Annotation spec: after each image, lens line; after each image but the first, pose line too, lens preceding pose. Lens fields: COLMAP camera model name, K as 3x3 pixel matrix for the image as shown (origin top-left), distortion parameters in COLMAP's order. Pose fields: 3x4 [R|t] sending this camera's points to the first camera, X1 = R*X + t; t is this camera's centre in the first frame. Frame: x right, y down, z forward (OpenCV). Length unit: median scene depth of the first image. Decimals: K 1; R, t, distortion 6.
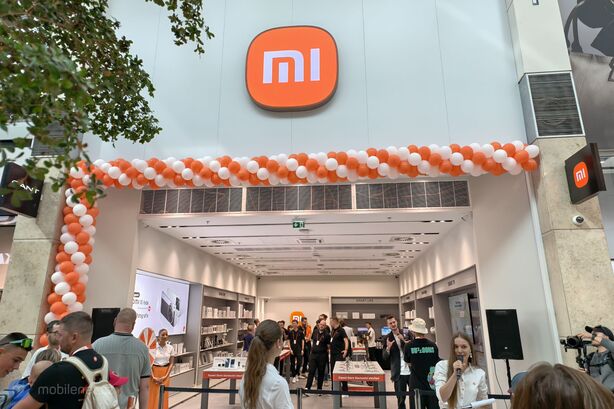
lens RADIAL K [[409.7, 0, 307.0], [0, 409.7, 204.5], [0, 0, 1]] dist [0.053287, -0.000169]
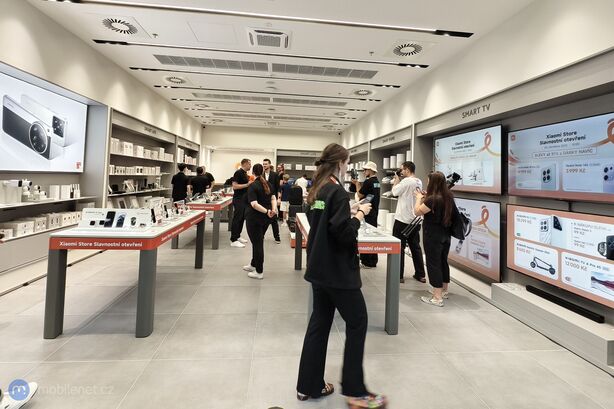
lens RADIAL K [[289.8, 0, 307.0], [0, 289.8, 169.8], [0, 0, 1]] dist [0.000562, 0.000078]
pose [[0.978963, 0.039381, 0.200203, -0.014722], [-0.087426, 0.967523, 0.237184, 0.132564], [-0.184361, -0.249697, 0.950612, 0.386438]]
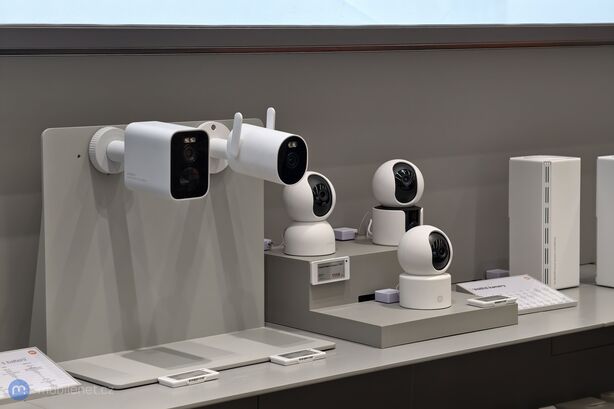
lens RADIAL K [[1477.0, 0, 307.0], [0, 1477.0, 204.5], [0, 0, 1]] dist [0.021720, 0.035401]
pose [[0.699835, 0.071966, -0.710670, -0.133170], [0.206129, 0.932239, 0.297391, 0.206681], [0.683916, -0.354614, 0.637579, 0.636129]]
